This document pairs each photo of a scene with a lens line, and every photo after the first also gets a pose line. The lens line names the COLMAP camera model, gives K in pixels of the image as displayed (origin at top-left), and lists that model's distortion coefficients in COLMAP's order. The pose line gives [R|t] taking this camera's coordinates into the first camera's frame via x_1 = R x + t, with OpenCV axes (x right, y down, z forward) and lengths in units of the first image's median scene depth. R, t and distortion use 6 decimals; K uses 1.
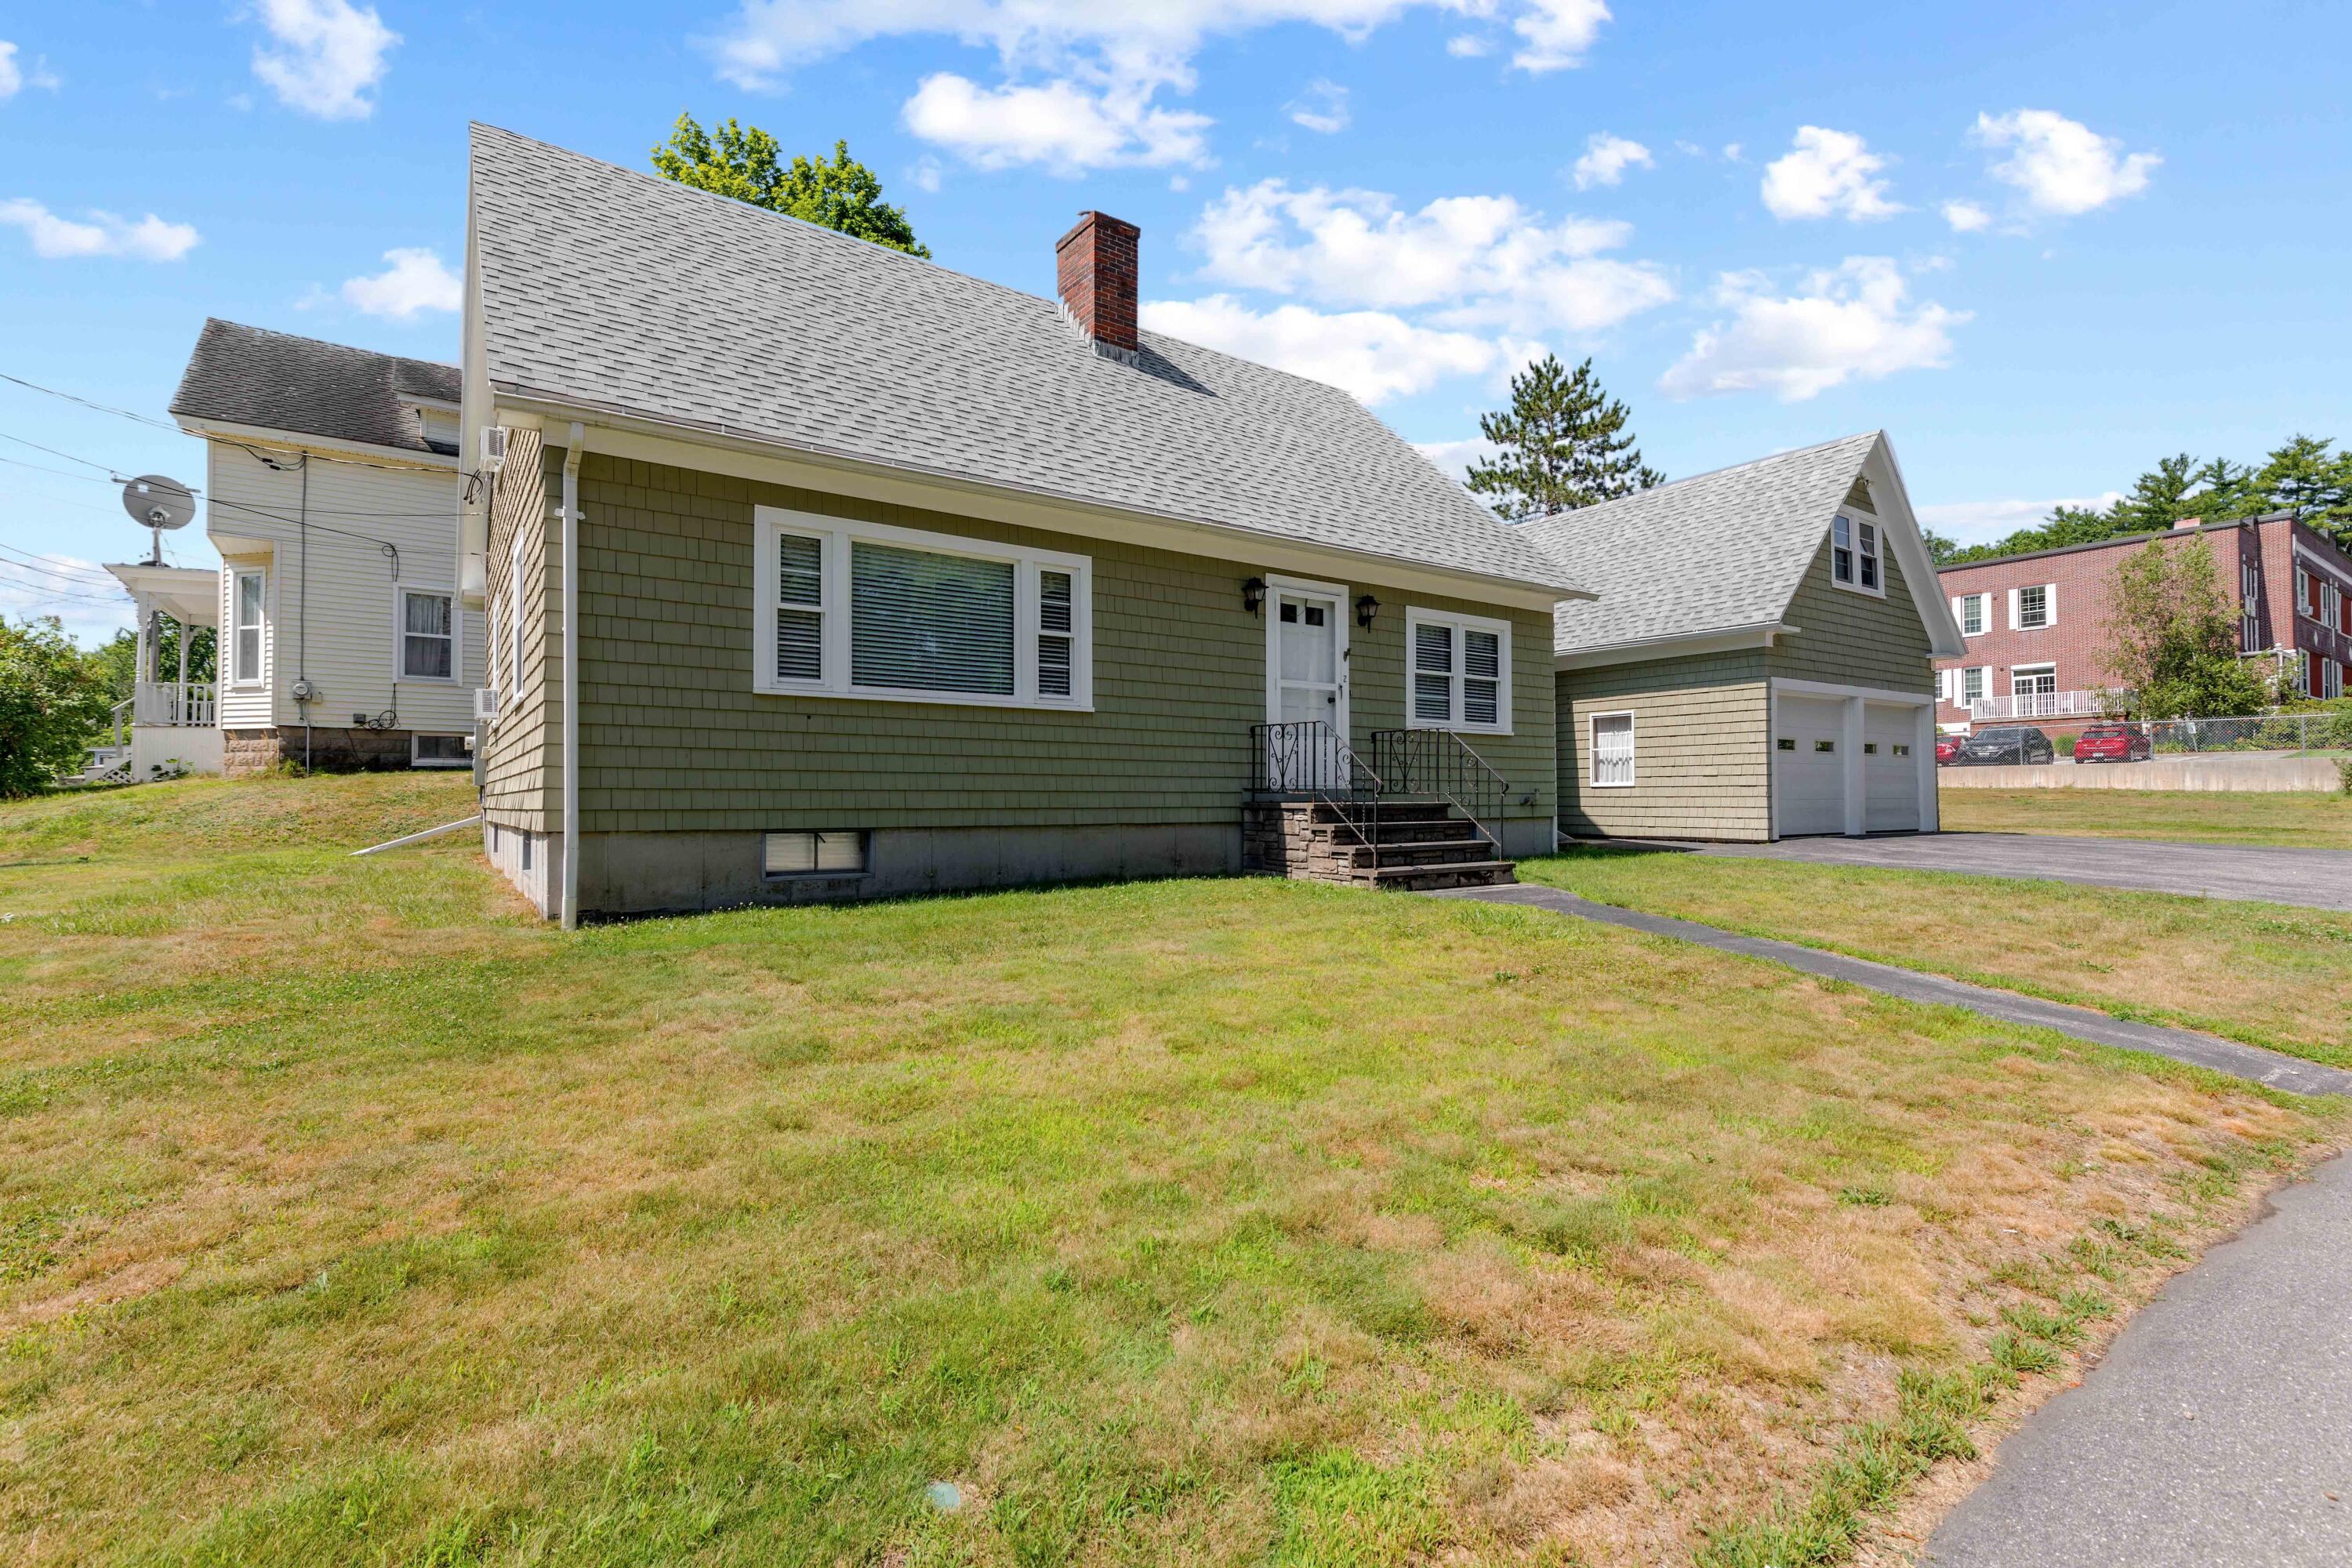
lens RADIAL K [[1063.4, 0, 1182.0], [0, 1063.4, 787.3], [0, 0, 1]] dist [0.006214, -0.000069]
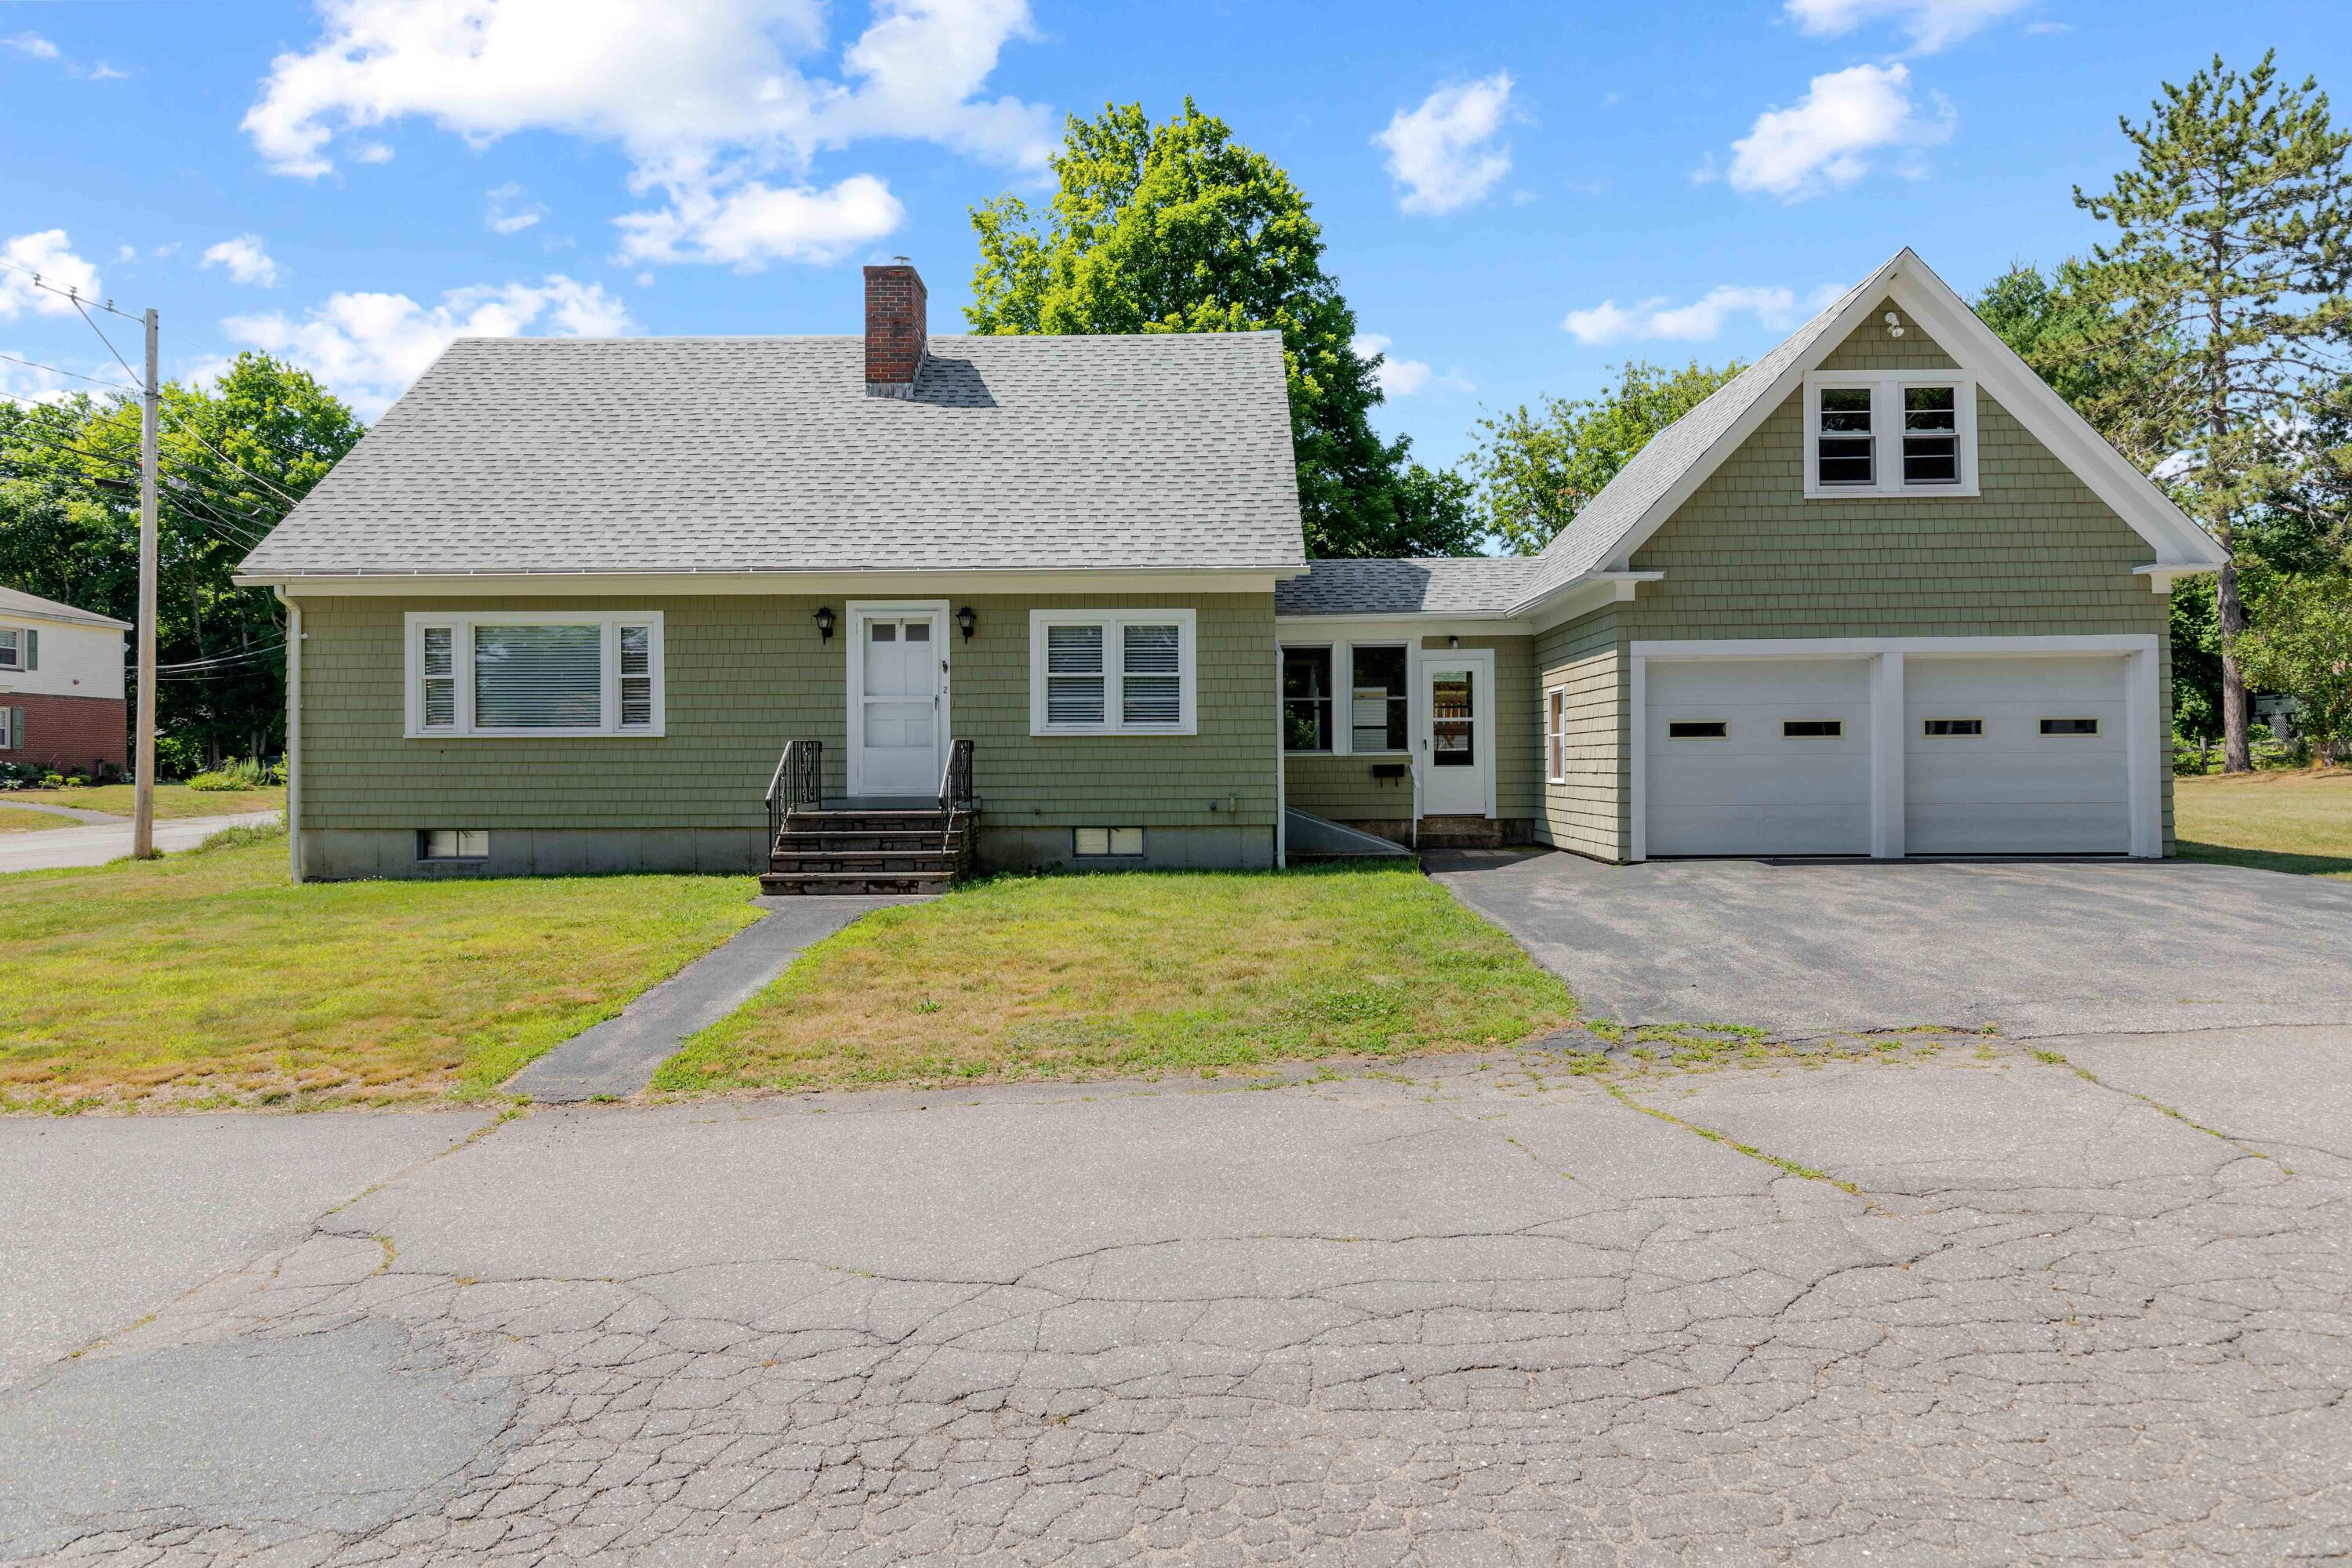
lens RADIAL K [[1295.8, 0, 1175.2], [0, 1295.8, 775.6], [0, 0, 1]] dist [0.001081, 0.000338]
pose [[0.808702, 0.000309, -0.588219, 1.281010], [0.010199, 0.999842, 0.014546, -0.041320], [0.588130, -0.017762, 0.808571, 0.128675]]
